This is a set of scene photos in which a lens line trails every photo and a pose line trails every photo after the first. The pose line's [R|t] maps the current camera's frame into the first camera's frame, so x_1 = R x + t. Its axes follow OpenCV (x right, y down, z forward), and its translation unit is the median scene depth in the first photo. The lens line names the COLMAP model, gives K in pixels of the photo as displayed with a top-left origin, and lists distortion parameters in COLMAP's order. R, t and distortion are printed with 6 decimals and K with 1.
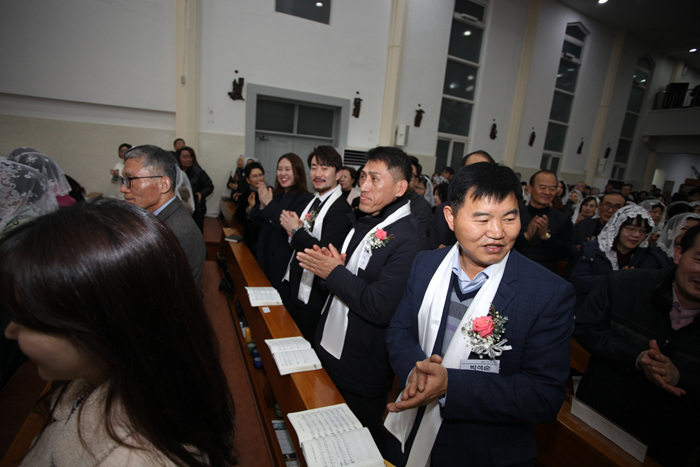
lens RADIAL K [[350.8, 0, 351.1], [0, 350.8, 237.7], [0, 0, 1]] dist [-0.071458, 0.027993]
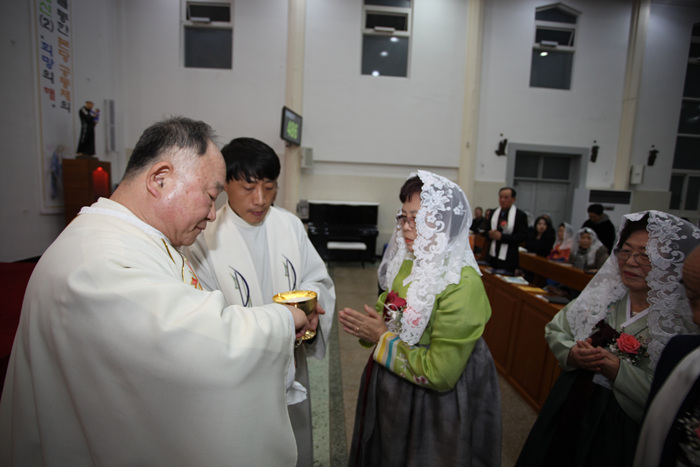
lens RADIAL K [[350.8, 0, 345.1], [0, 350.8, 233.4], [0, 0, 1]] dist [-0.071458, 0.027993]
pose [[0.922652, -0.002256, -0.385627, -0.289206], [-0.045154, 0.992472, -0.113842, 0.055086], [0.382981, 0.122449, 0.915605, -0.307596]]
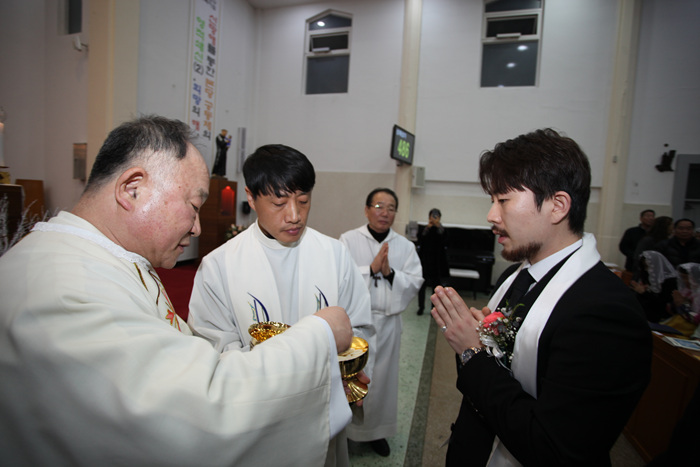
lens RADIAL K [[350.8, 0, 341.0], [0, 350.8, 231.9], [0, 0, 1]] dist [-0.071458, 0.027993]
pose [[0.737432, 0.005003, -0.675402, -0.284978], [-0.138114, 0.979960, -0.143540, 0.045475], [0.661149, 0.199133, 0.723345, -0.262937]]
